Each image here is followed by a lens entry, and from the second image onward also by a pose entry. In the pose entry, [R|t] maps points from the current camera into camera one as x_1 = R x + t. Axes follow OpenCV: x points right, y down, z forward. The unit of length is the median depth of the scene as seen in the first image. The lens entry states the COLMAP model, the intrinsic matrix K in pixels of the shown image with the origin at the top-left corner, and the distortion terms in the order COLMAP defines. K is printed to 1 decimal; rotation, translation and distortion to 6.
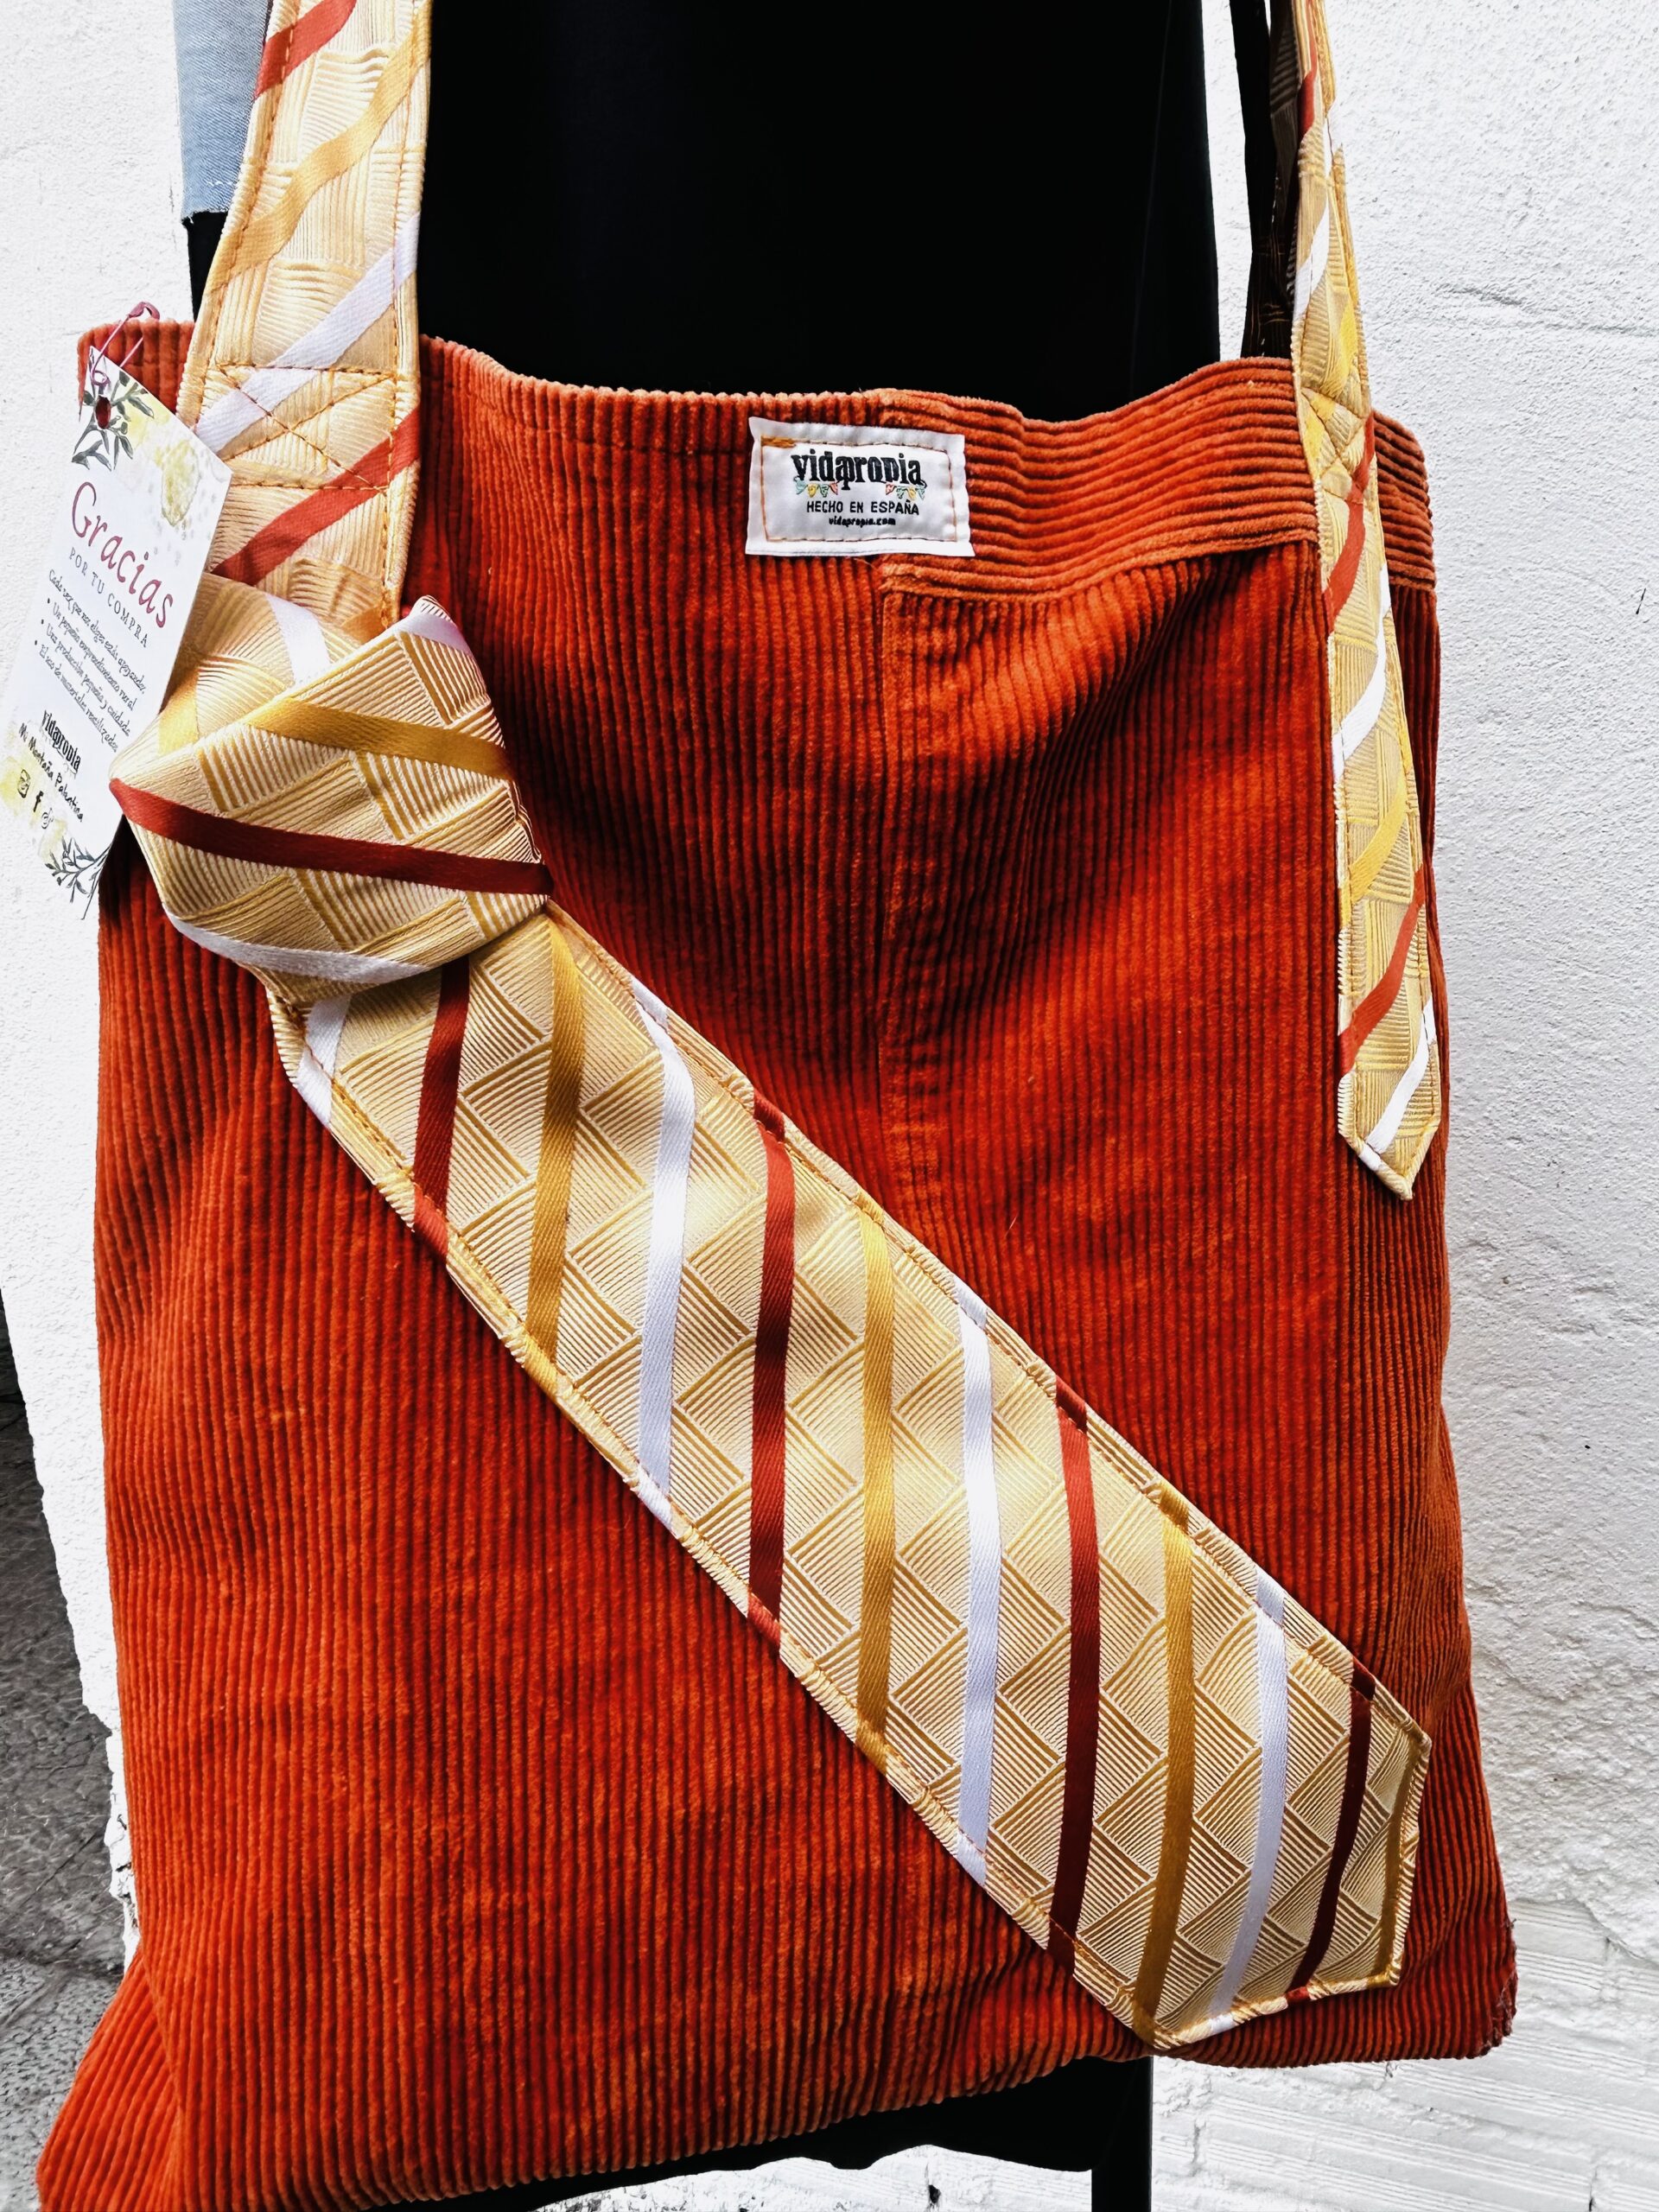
lens RADIAL K [[1301.8, 0, 930.7], [0, 1301.8, 999.5], [0, 0, 1]] dist [-0.015796, 0.005484]
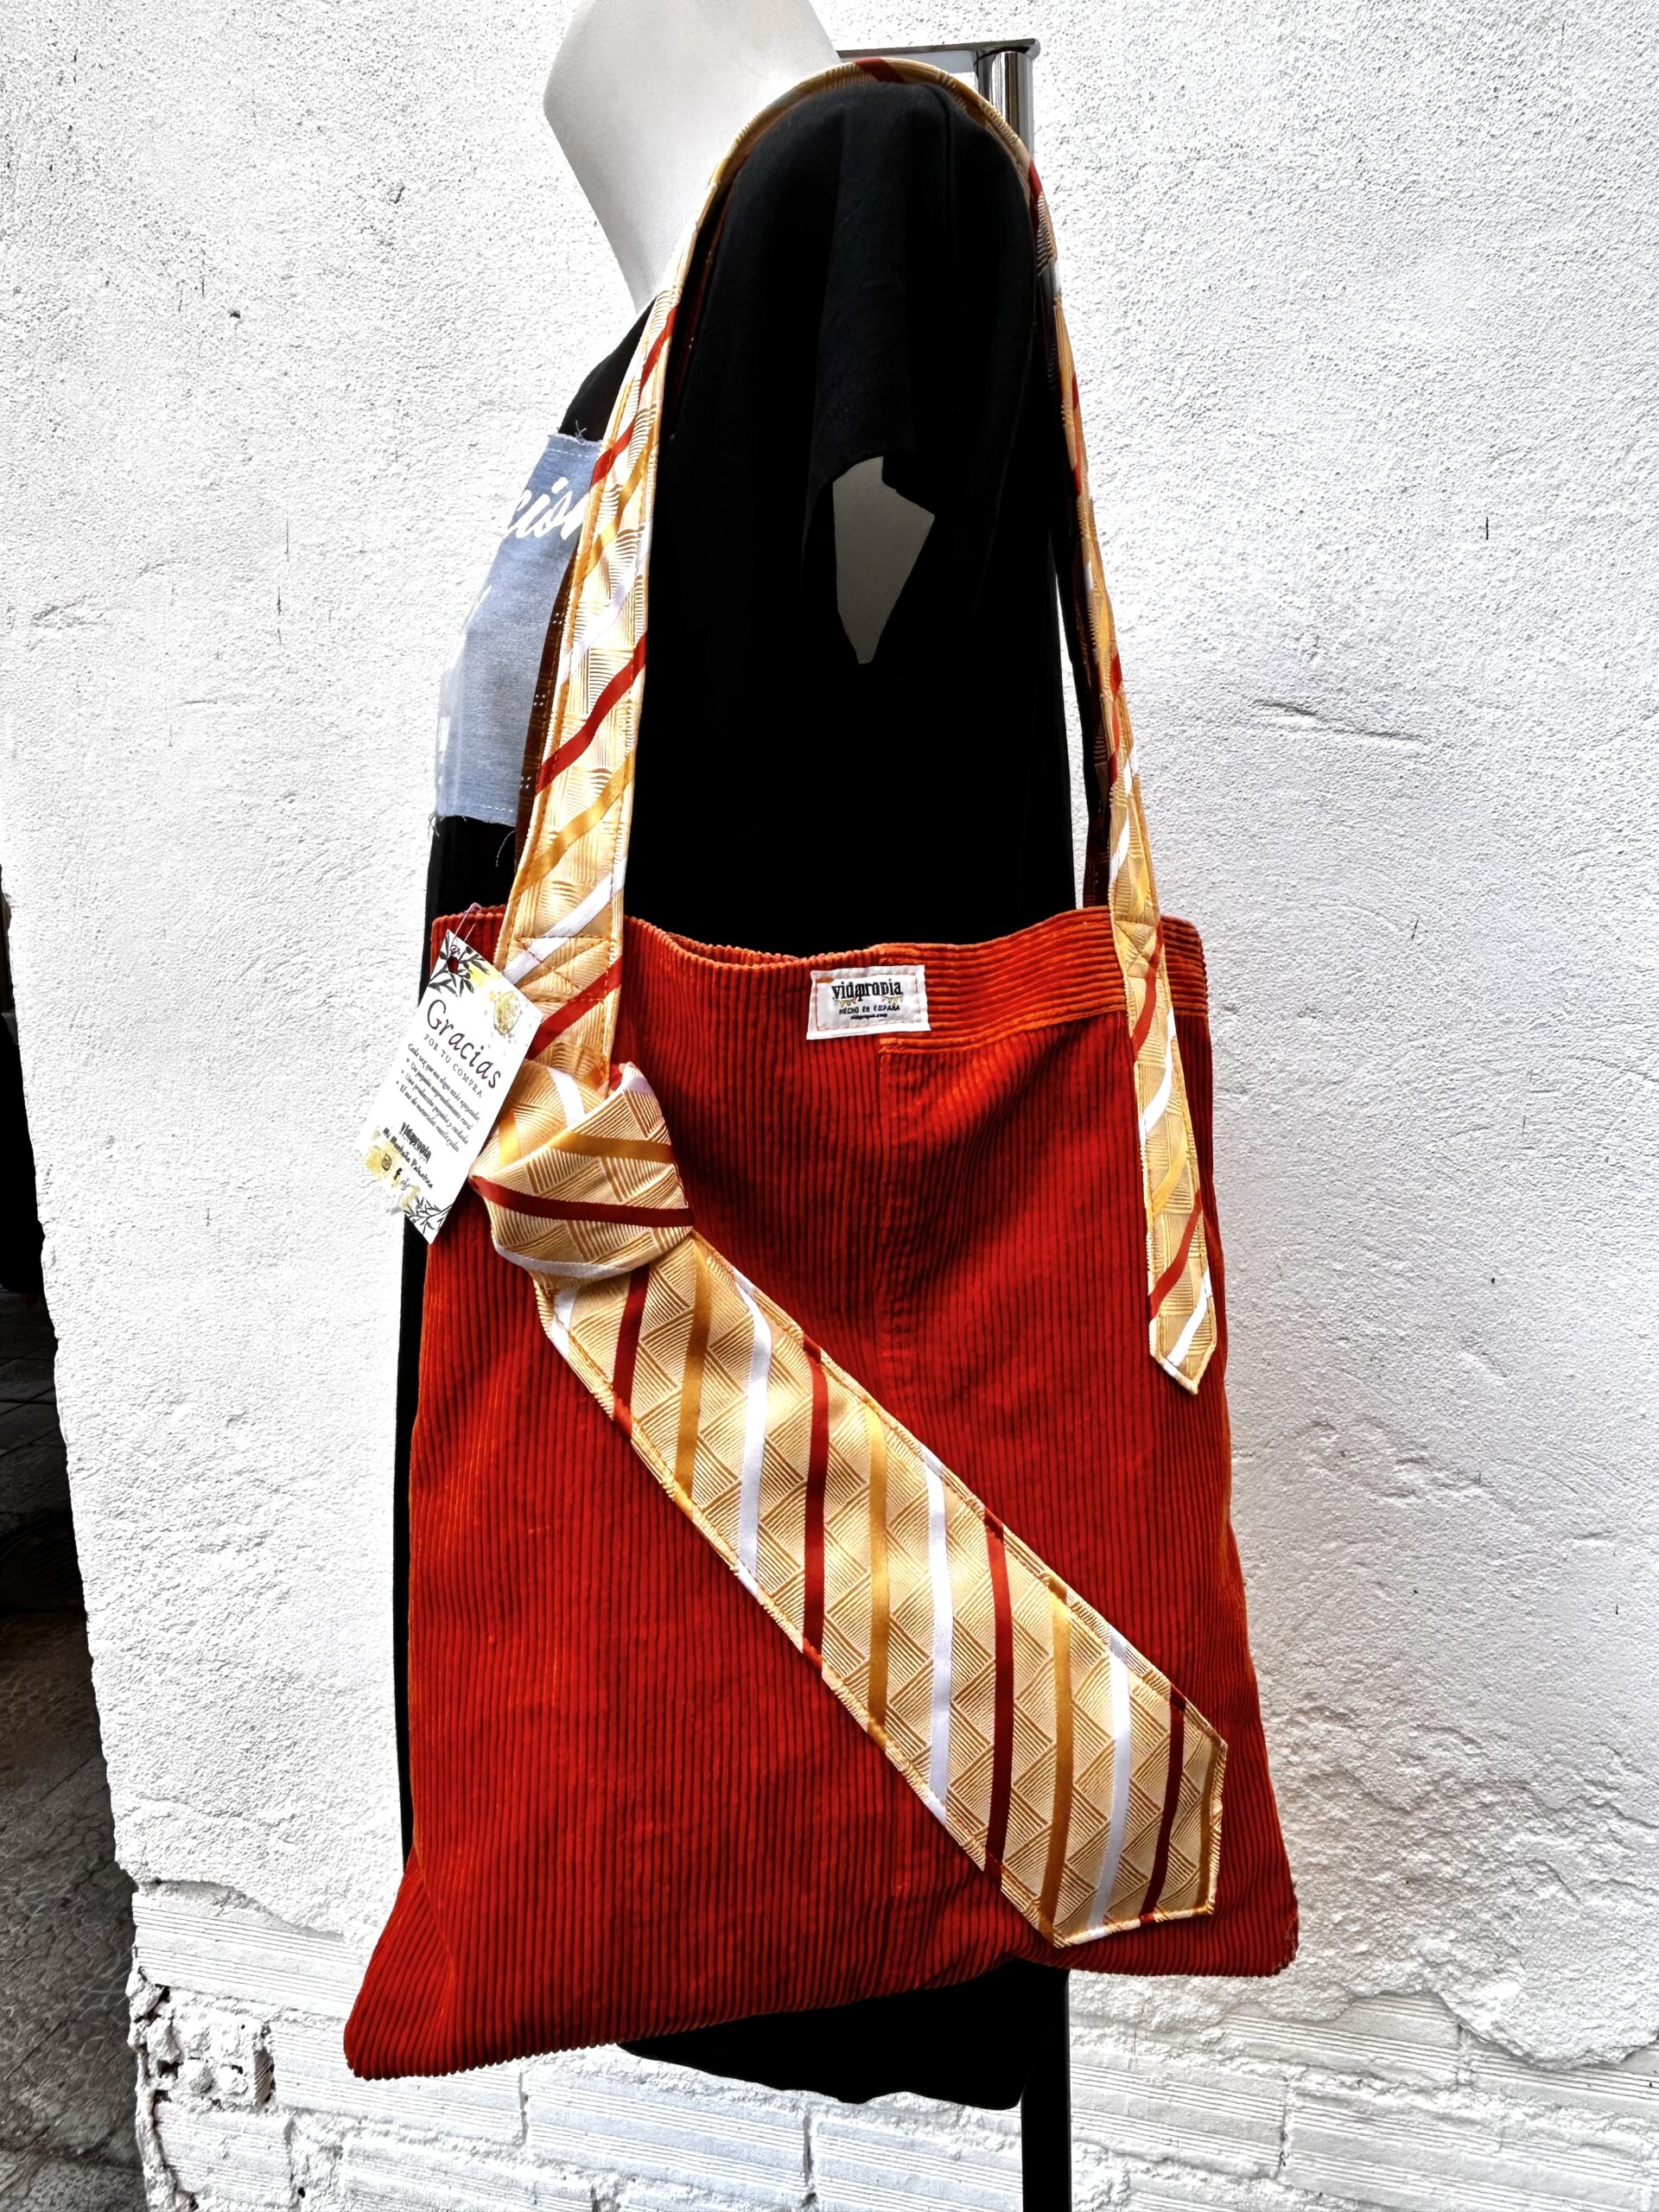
lens RADIAL K [[1311.8, 0, 869.9], [0, 1311.8, 1070.0], [0, 0, 1]] dist [-0.008271, -0.002213]
pose [[0.999851, -0.007083, 0.015746, -0.072701], [0.008400, 0.996328, -0.085208, -0.124160], [-0.015085, 0.085328, 0.996239, -0.721961]]
